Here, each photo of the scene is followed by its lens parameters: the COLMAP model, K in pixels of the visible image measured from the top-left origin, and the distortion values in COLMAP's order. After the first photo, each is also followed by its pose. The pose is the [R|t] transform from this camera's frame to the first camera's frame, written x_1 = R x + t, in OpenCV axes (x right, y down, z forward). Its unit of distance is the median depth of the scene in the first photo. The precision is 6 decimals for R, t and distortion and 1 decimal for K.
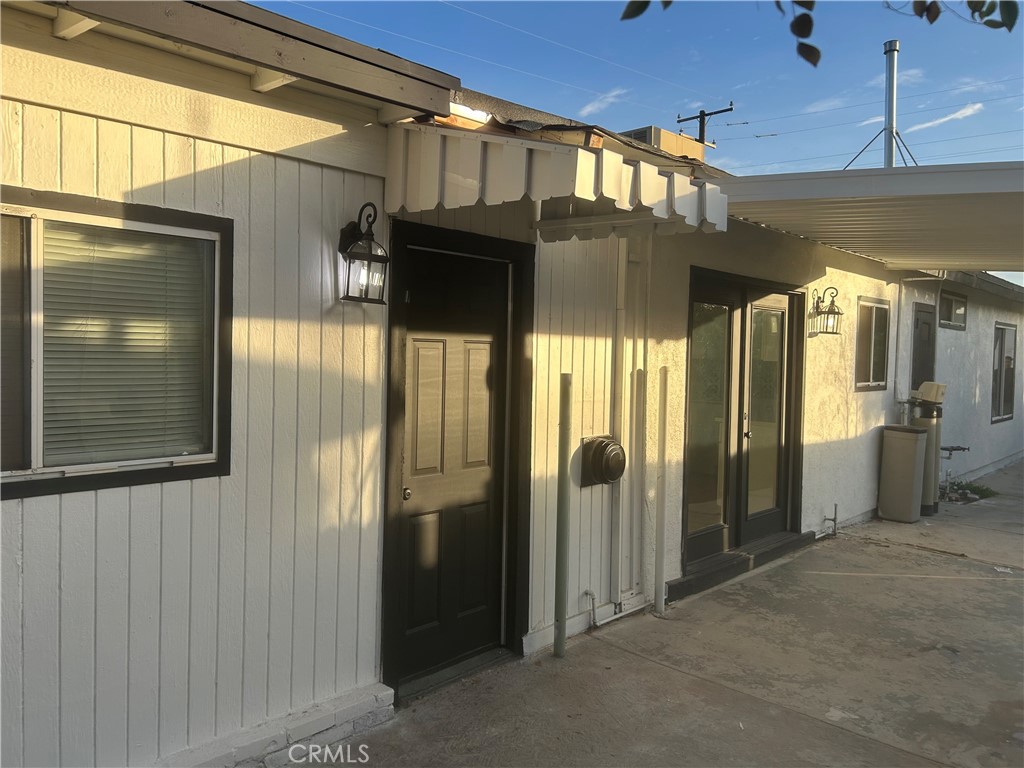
lens RADIAL K [[777.8, 0, 509.0], [0, 777.8, 390.4], [0, 0, 1]] dist [0.073225, -0.063533]
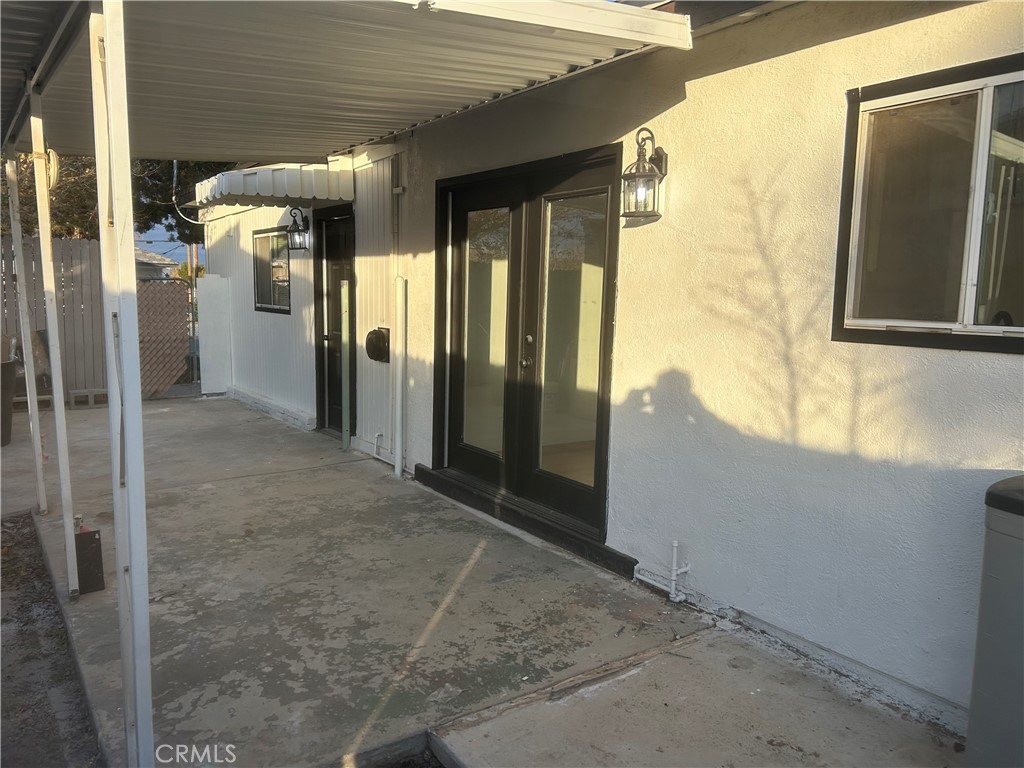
lens RADIAL K [[777.8, 0, 507.8], [0, 777.8, 378.3], [0, 0, 1]] dist [0.073225, -0.063533]
pose [[-0.228553, 0.097217, -0.968665, 1.411159], [-0.062345, 0.991498, 0.114218, -0.024226], [0.971533, 0.086496, -0.220549, 1.507328]]
